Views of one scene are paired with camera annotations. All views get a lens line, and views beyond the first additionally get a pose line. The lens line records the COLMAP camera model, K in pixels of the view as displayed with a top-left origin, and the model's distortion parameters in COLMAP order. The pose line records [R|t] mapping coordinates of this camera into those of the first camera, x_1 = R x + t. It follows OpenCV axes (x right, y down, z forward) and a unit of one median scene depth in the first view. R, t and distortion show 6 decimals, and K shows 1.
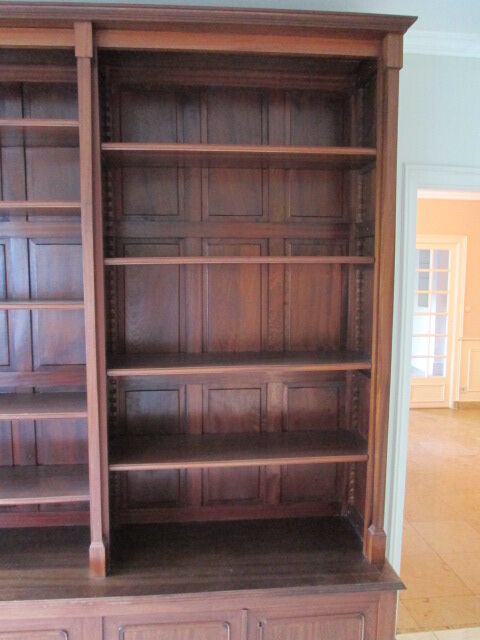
lens RADIAL K [[513.9, 0, 240.0], [0, 513.9, 320.0], [0, 0, 1]] dist [-0.057121, 0.004299]
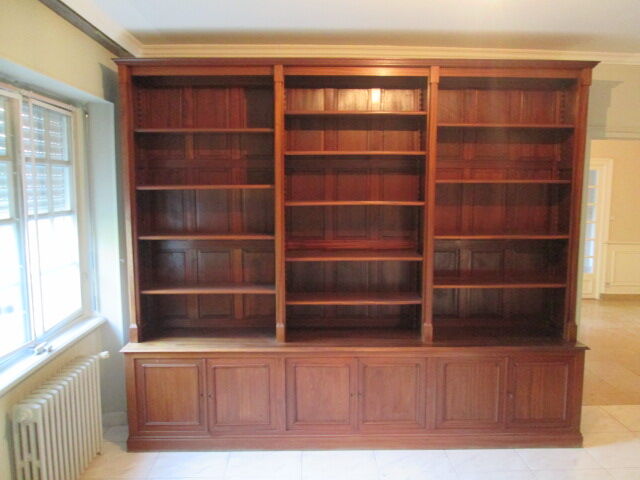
lens RADIAL K [[513.9, 0, 320.0], [0, 513.9, 240.0], [0, 0, 1]] dist [-0.057121, 0.004299]
pose [[0.995606, 0.011112, -0.092985, -0.488398], [-0.010205, 0.999896, 0.010218, 0.090464], [0.093088, -0.009224, 0.995615, -0.957636]]
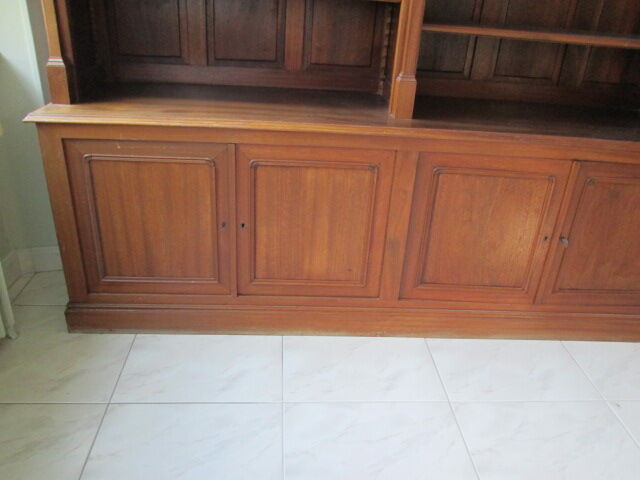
lens RADIAL K [[534.8, 0, 320.0], [0, 534.8, 240.0], [0, 0, 1]] dist [-0.041386, -0.006219]
pose [[0.996246, 0.082077, -0.027503, -0.891130], [-0.066362, 0.928191, 0.366138, 0.362334], [0.055580, -0.362939, 0.930154, 0.007590]]
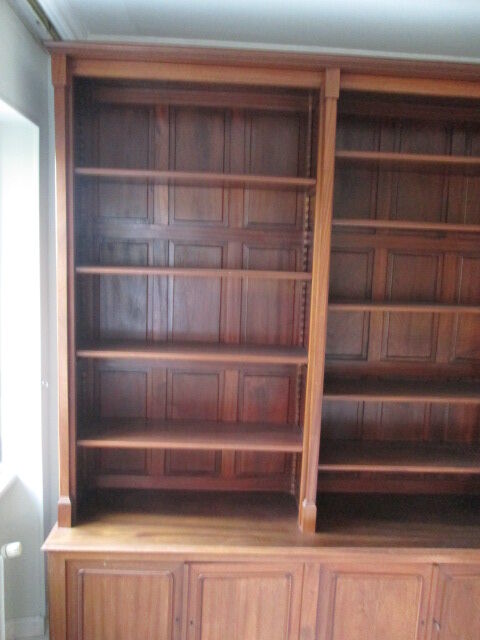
lens RADIAL K [[513.9, 0, 240.0], [0, 513.9, 320.0], [0, 0, 1]] dist [-0.057121, 0.004299]
pose [[0.996844, 0.055471, -0.056787, -0.911819], [-0.053714, 0.998043, 0.032025, -0.015255], [0.058452, -0.028874, 0.997873, -0.240309]]
